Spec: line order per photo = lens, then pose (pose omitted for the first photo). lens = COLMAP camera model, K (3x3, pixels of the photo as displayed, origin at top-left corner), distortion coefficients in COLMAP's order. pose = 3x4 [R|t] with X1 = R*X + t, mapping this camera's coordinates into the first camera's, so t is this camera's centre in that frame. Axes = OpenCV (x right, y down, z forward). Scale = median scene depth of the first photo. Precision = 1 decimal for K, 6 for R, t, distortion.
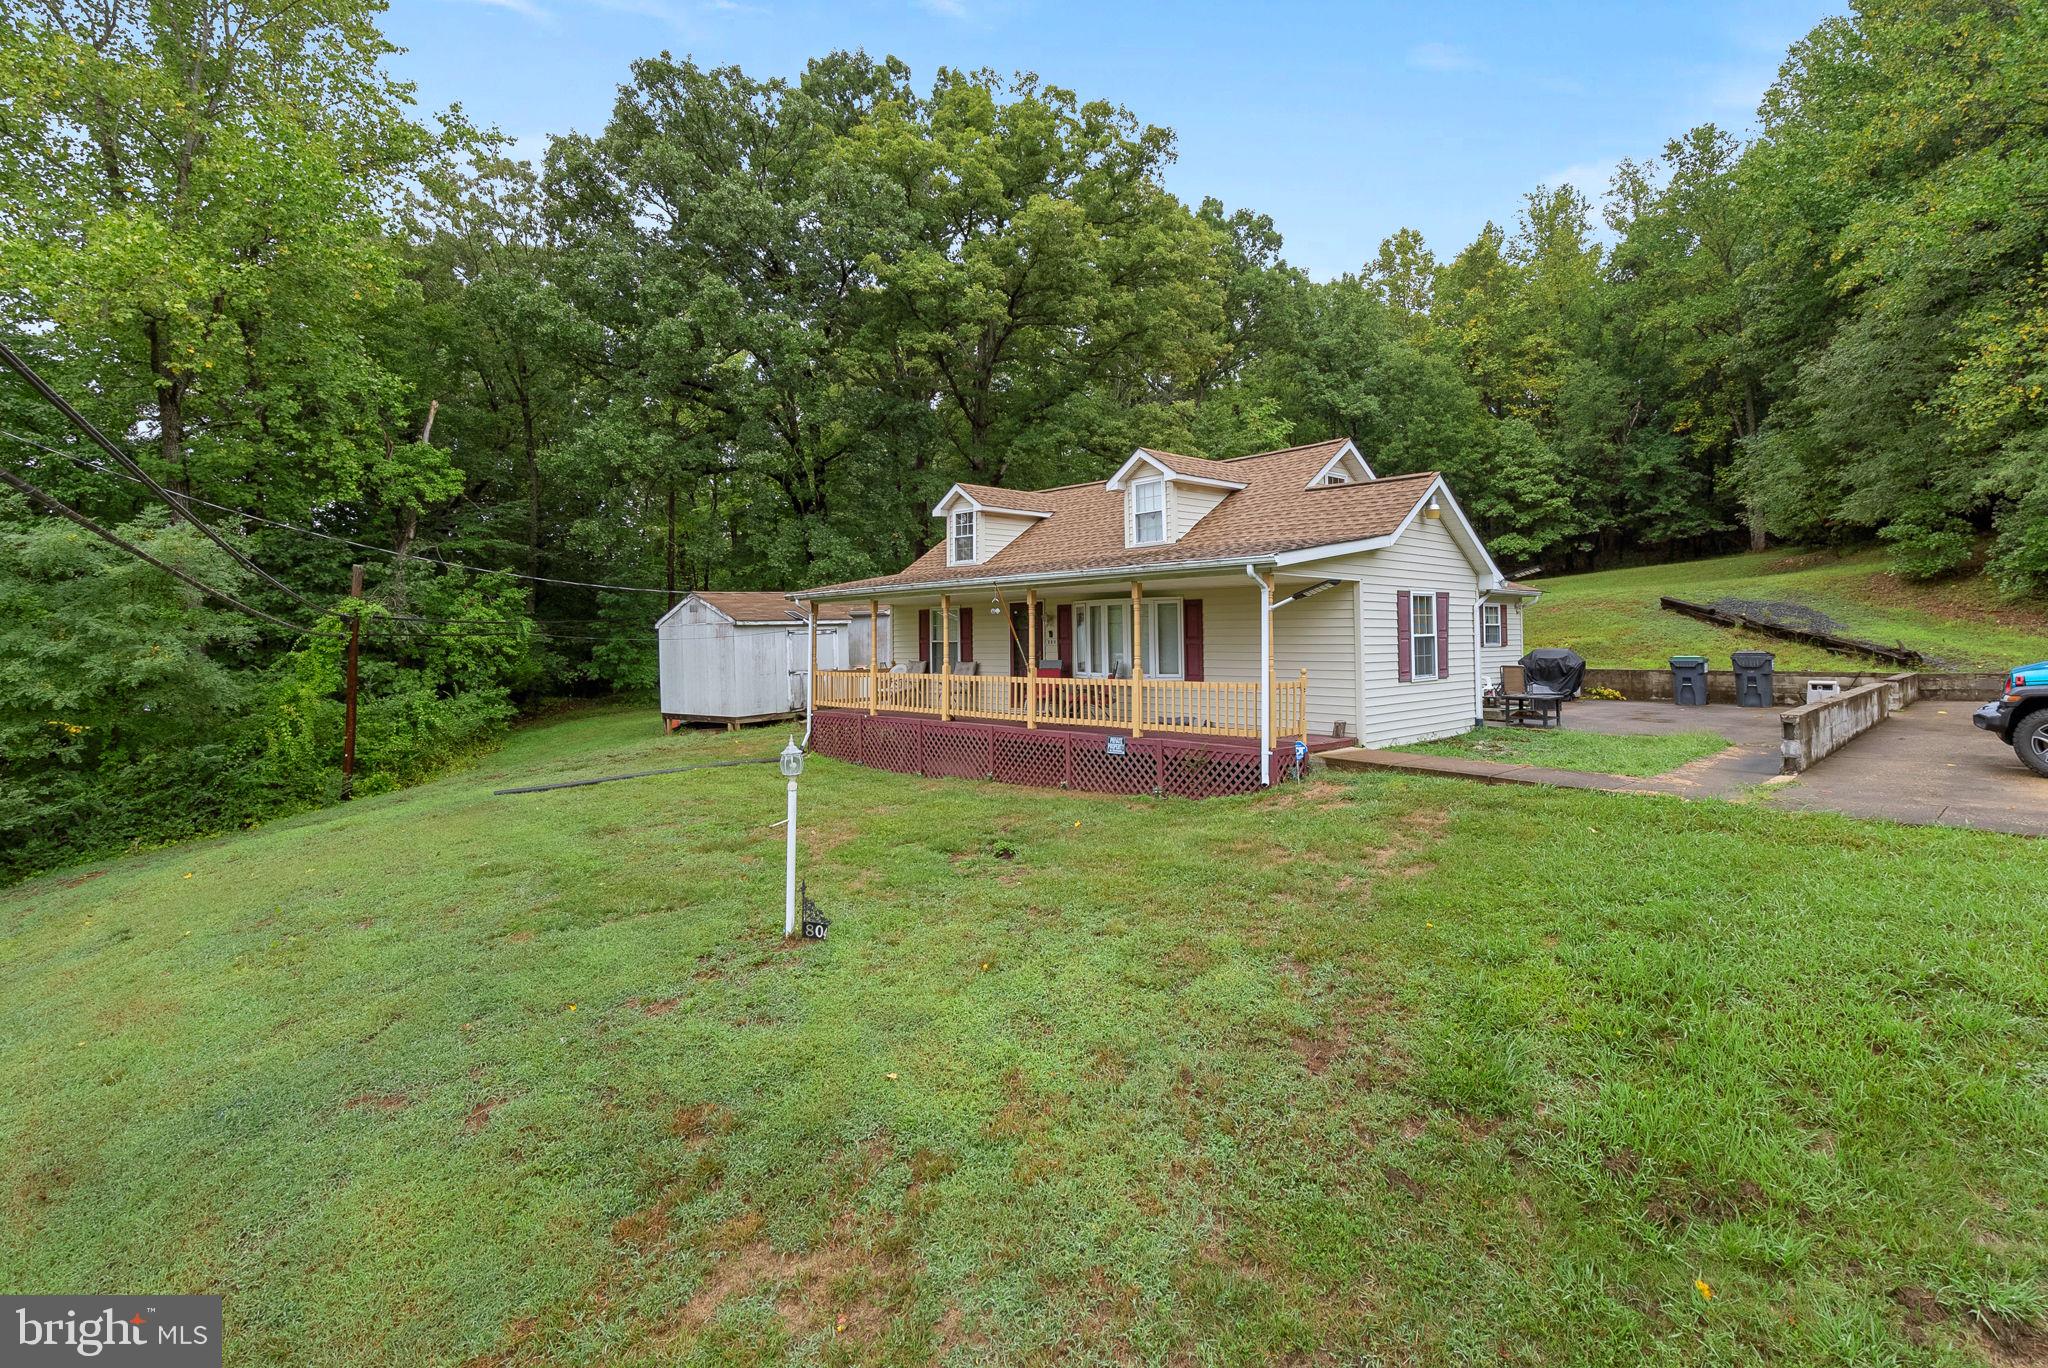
lens RADIAL K [[946.0, 0, 1024.0], [0, 946.0, 684.0], [0, 0, 1]] dist [0.000886, 0.001703]
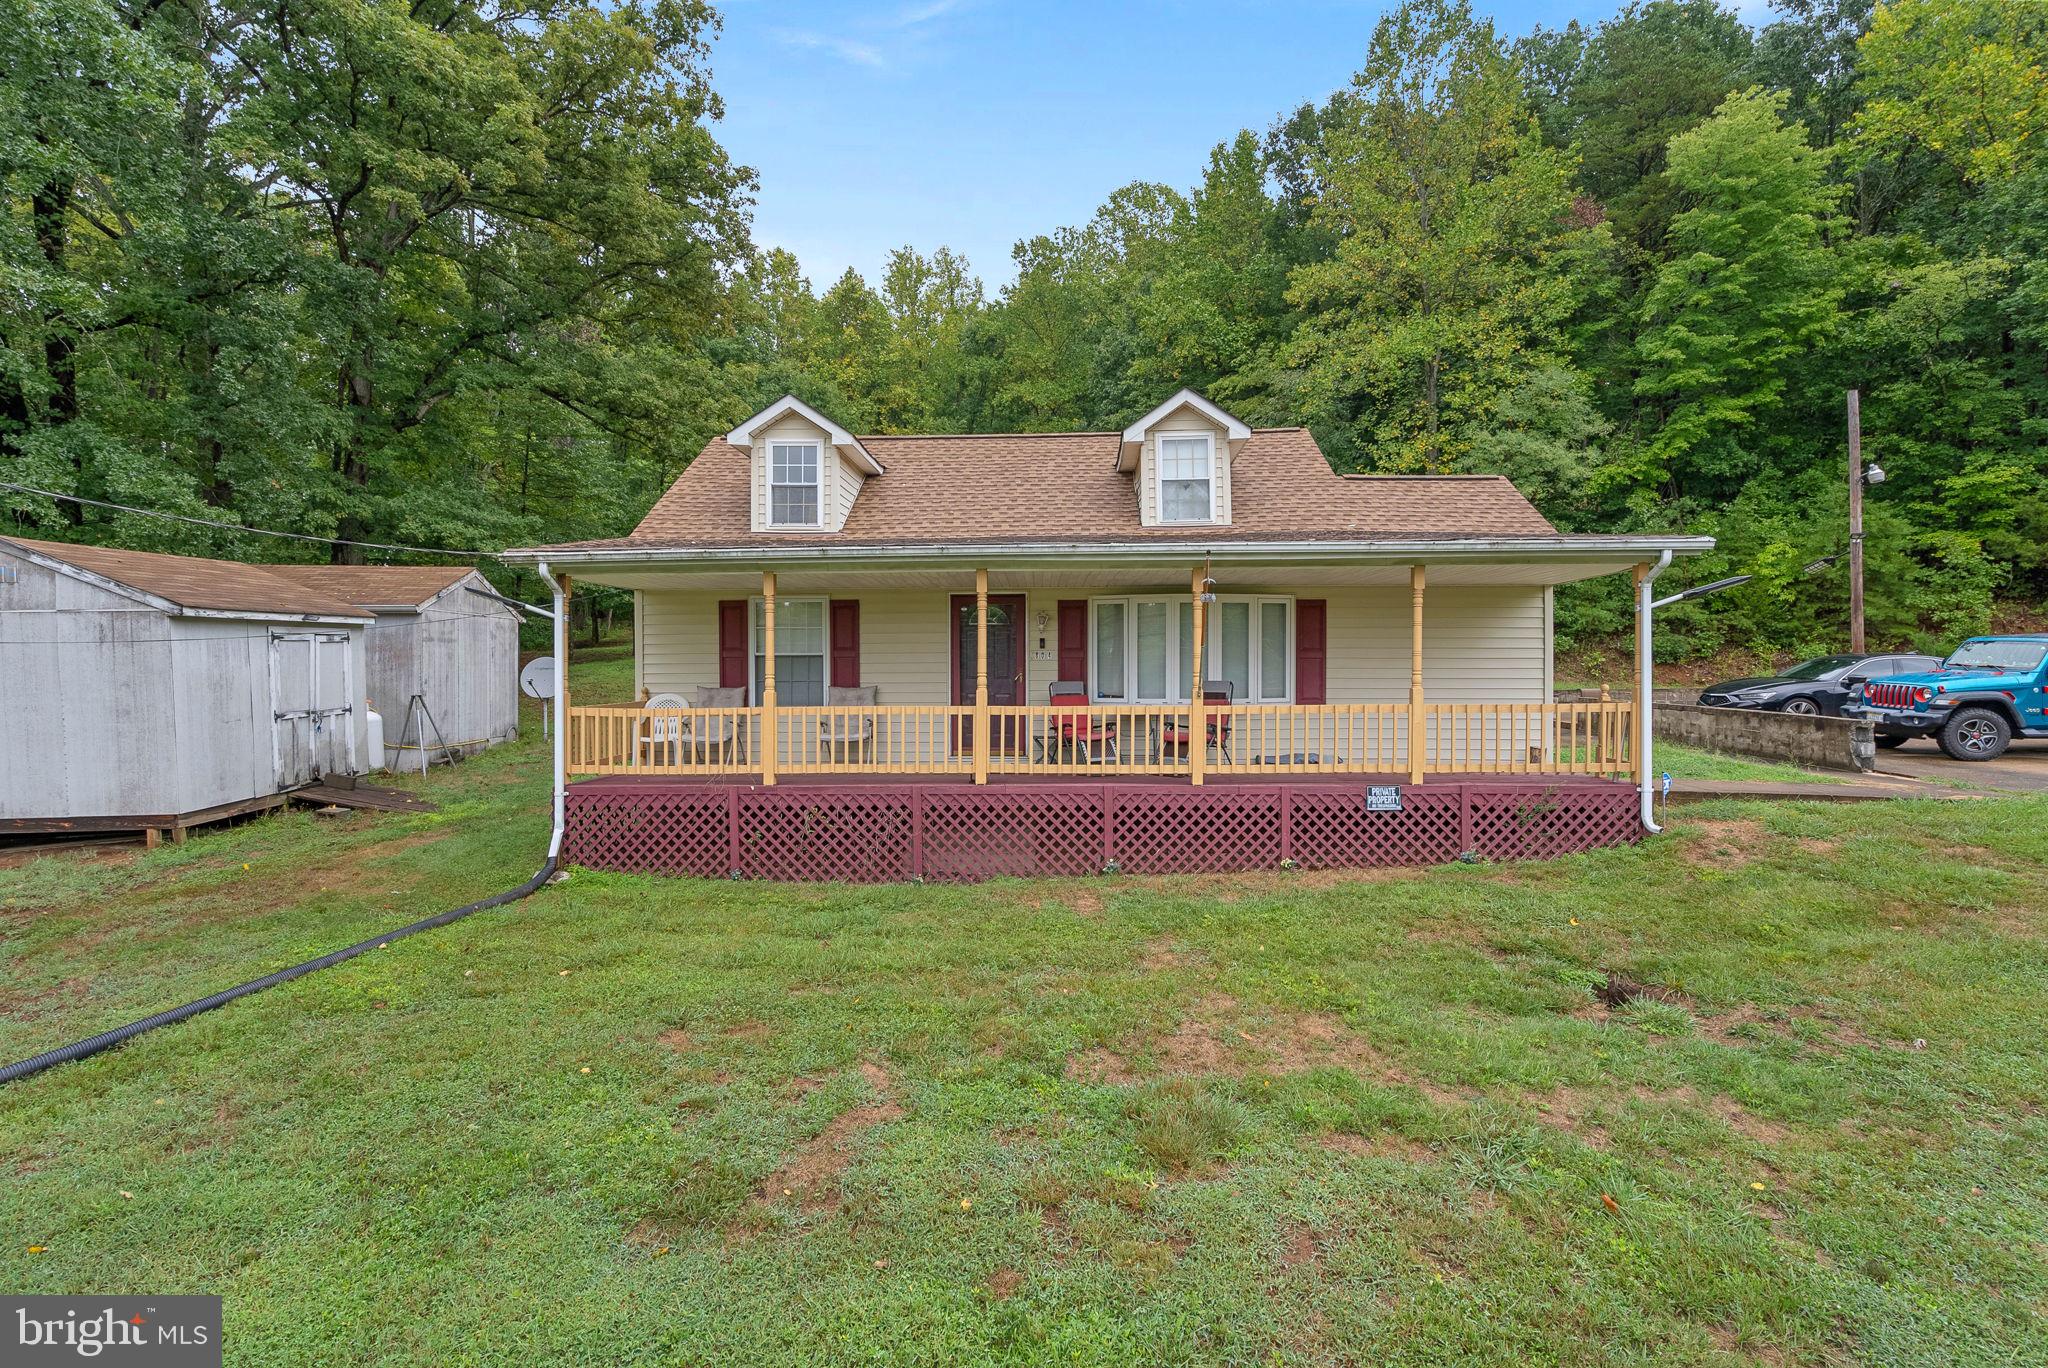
lens RADIAL K [[946.0, 0, 1024.0], [0, 946.0, 684.0], [0, 0, 1]] dist [0.000886, 0.001703]
pose [[0.730099, -0.012729, 0.683223, -0.415770], [0.031243, 0.999403, -0.014767, -0.012459], [-0.682627, 0.032128, 0.730060, 0.490822]]
